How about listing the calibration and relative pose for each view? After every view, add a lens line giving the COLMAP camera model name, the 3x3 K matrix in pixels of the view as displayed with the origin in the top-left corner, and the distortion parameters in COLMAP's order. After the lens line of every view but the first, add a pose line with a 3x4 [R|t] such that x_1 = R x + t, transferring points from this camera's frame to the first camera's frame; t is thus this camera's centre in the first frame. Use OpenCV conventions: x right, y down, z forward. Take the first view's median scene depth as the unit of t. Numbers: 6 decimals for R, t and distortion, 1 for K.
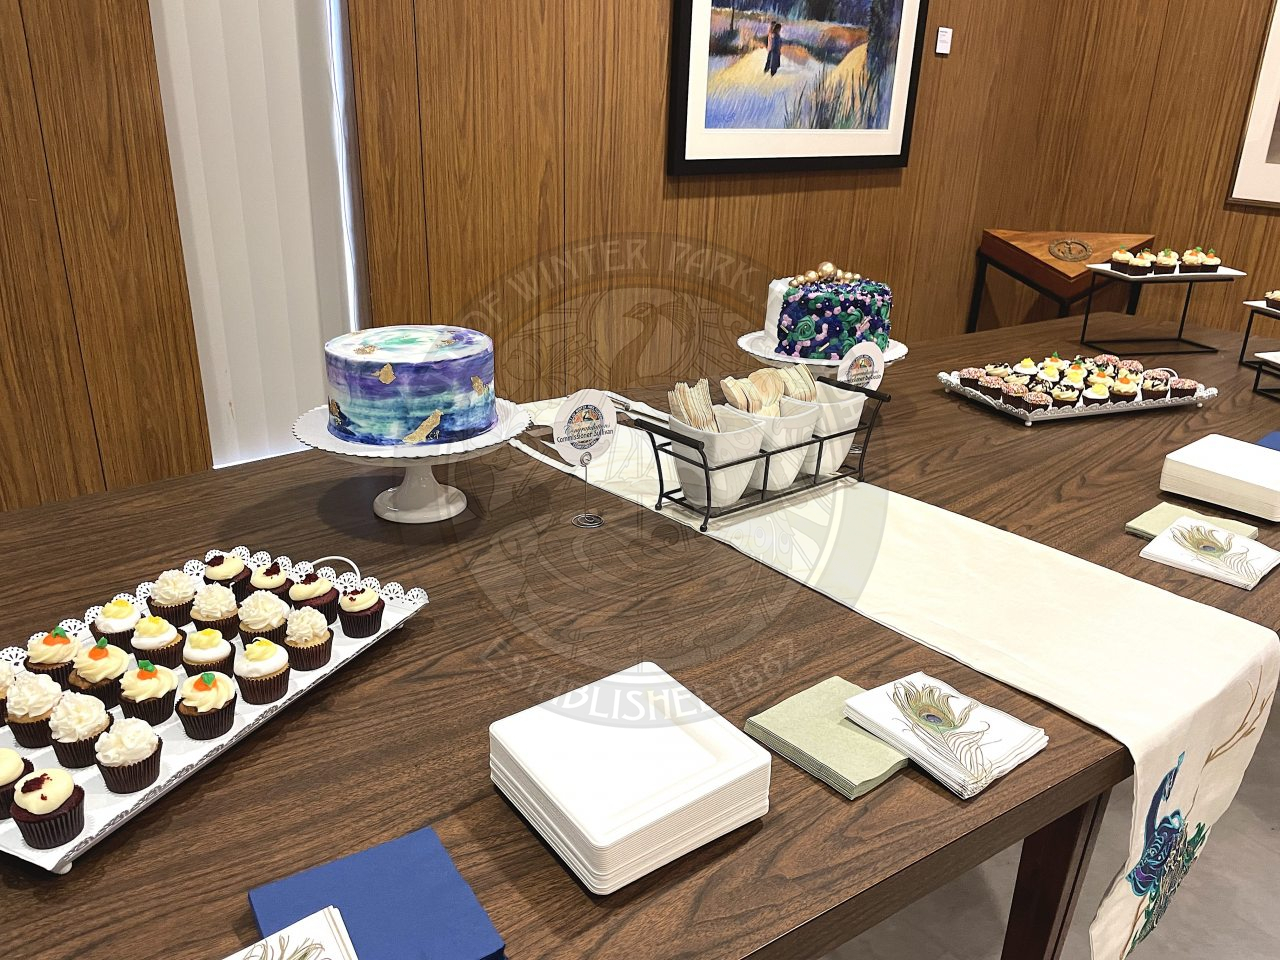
lens RADIAL K [[963.8, 0, 645.0], [0, 963.8, 475.3], [0, 0, 1]] dist [0.041767, 0.004386]
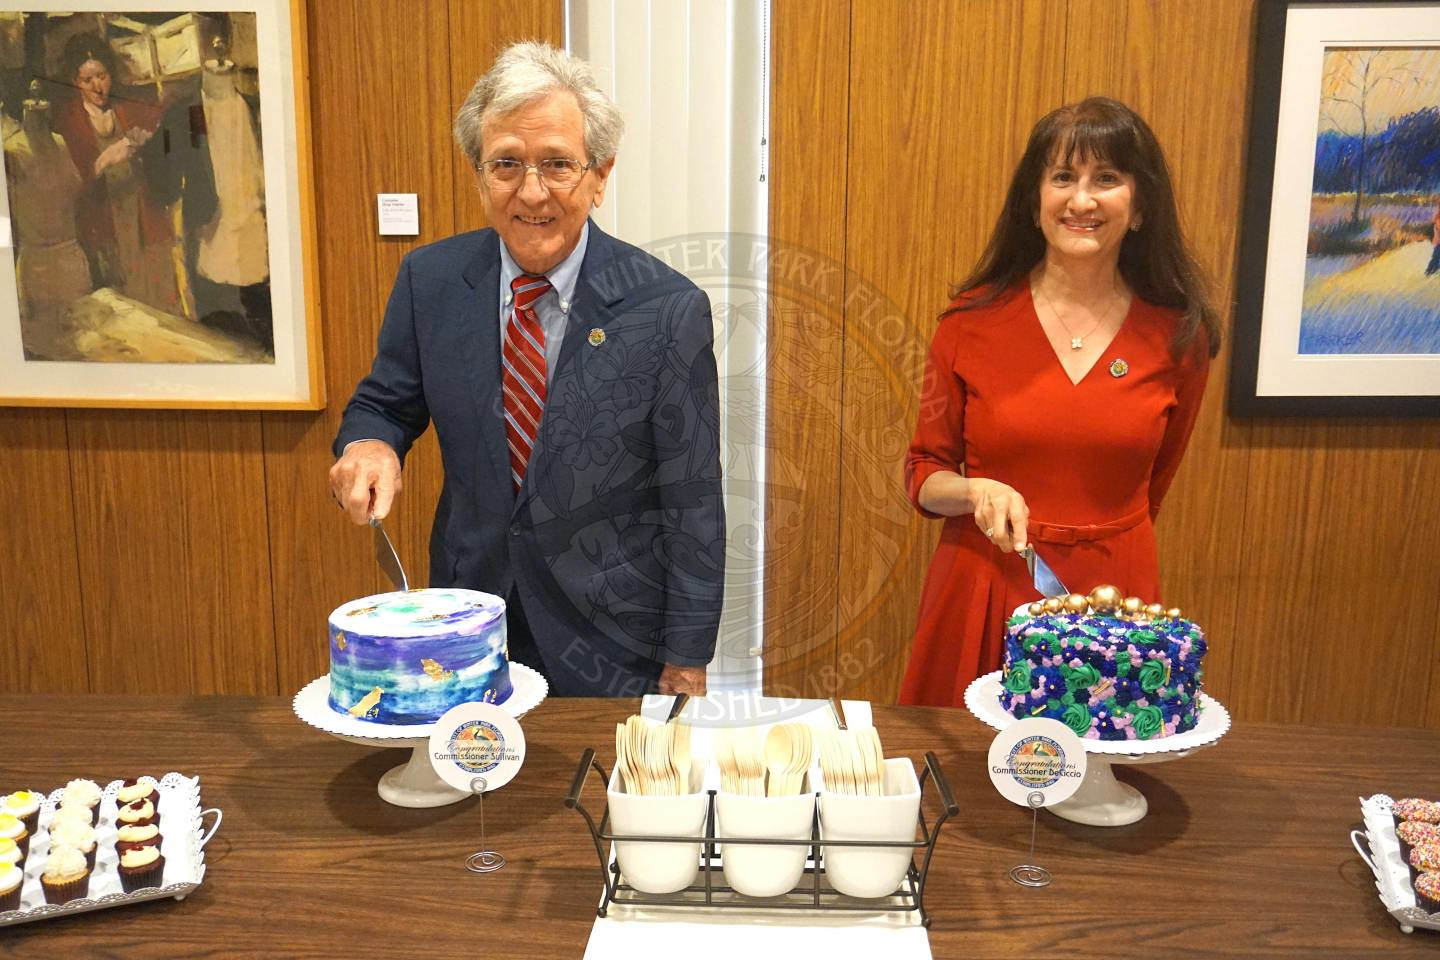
lens RADIAL K [[1211.6, 0, 721.2], [0, 1211.6, 482.1], [0, 0, 1]] dist [-0.001322, -0.001205]
pose [[0.743921, 0.099131, -0.660874, 0.556872], [-0.220808, 0.969855, -0.103077, -0.149266], [0.630734, 0.222608, 0.743384, 0.199306]]
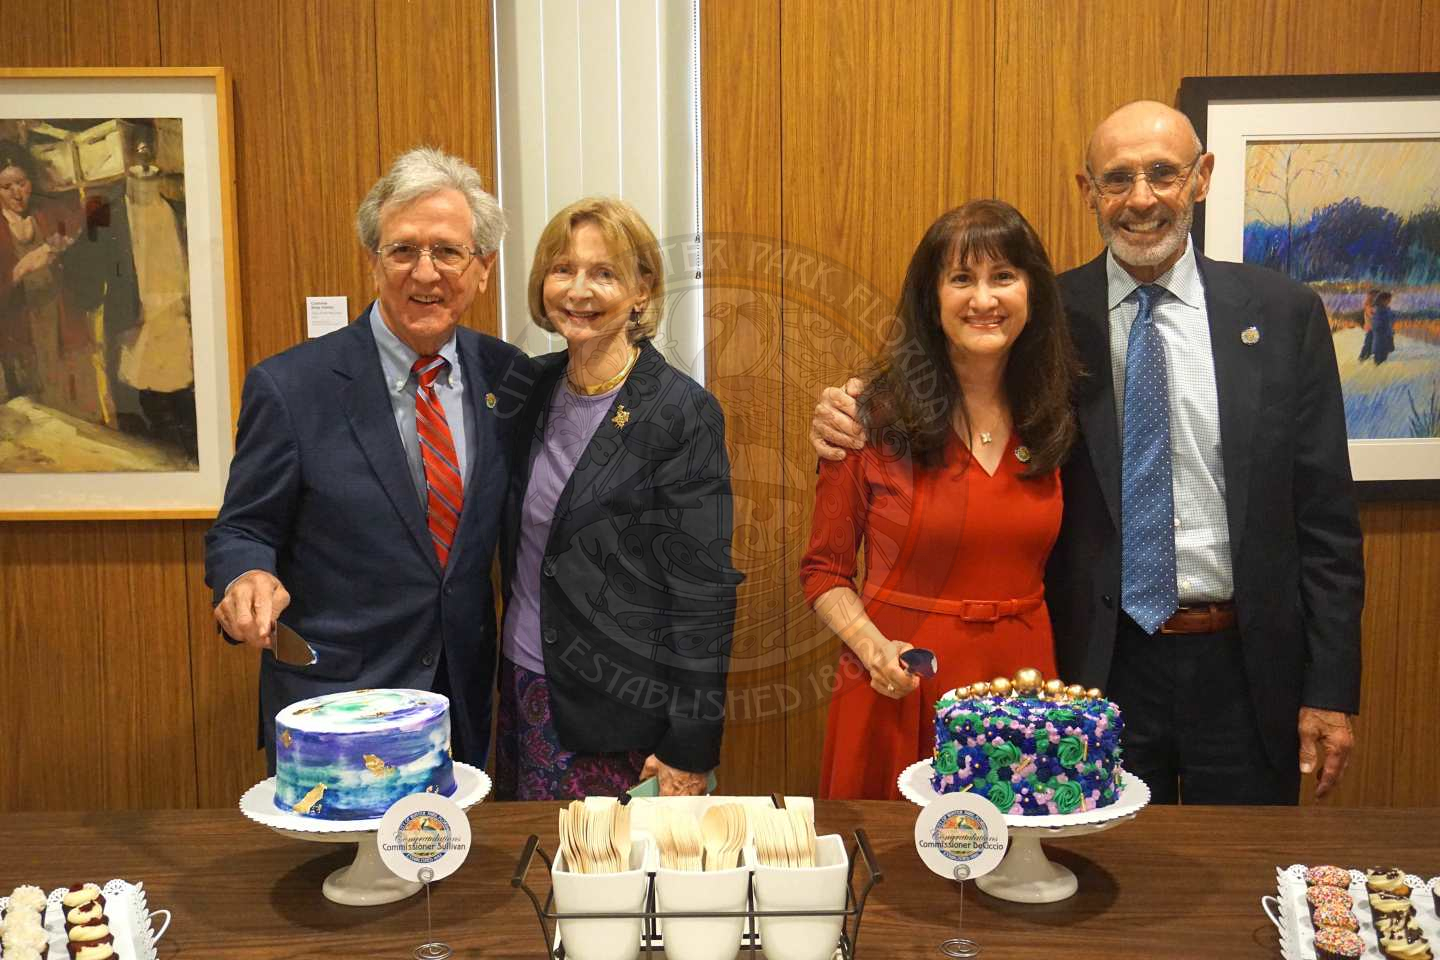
lens RADIAL K [[1363.3, 0, 712.2], [0, 1363.3, 491.4], [0, 0, 1]] dist [0.017596, 0.000000]
pose [[0.765722, 0.034675, -0.642236, 0.665404], [-0.195955, 0.963650, -0.181604, -0.123651], [0.612594, 0.264907, 0.744683, 0.096173]]
